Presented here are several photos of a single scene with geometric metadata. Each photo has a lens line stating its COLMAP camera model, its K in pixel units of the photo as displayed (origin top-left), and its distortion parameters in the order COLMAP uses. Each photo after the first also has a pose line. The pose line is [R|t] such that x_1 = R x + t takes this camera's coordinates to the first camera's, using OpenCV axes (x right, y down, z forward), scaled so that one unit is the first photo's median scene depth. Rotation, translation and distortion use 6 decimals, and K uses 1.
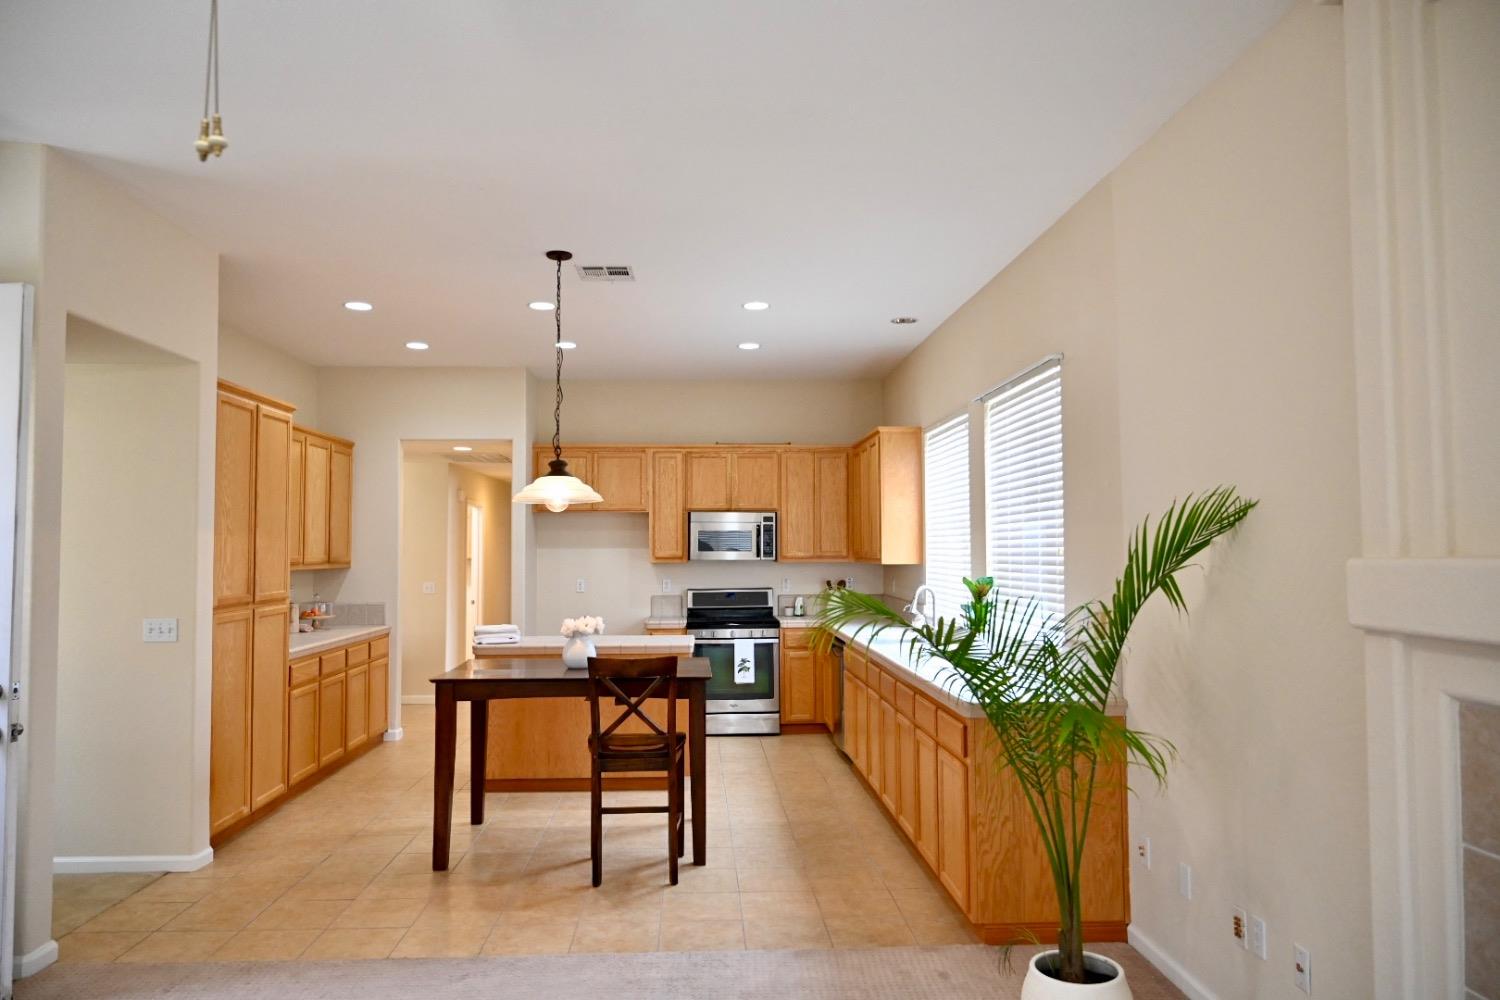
lens RADIAL K [[1075.3, 0, 743.7], [0, 1075.3, 495.0], [0, 0, 1]] dist [0.131657, -0.057072]
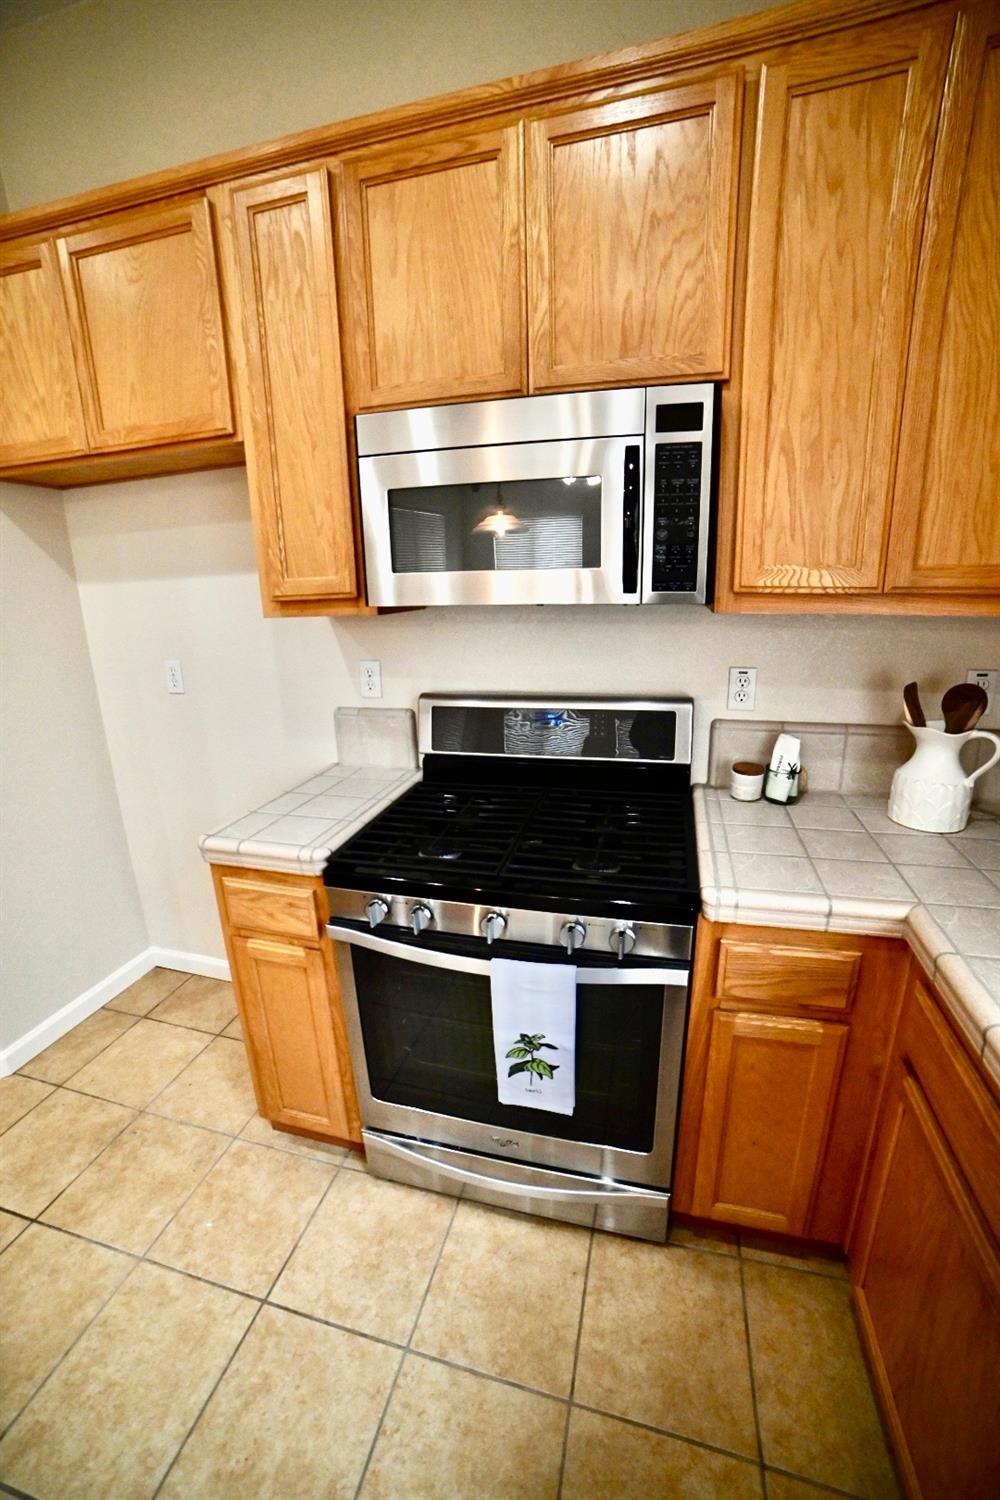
lens RADIAL K [[628.5, 0, 510.5], [0, 628.5, 761.2], [0, 0, 1]] dist [-0.040810, 0.002944]
pose [[0.954022, 0.063186, -0.292999, 0.031548], [0.042237, 0.939433, 0.340119, 0.043842], [0.296744, -0.336857, 0.893572, 0.855165]]
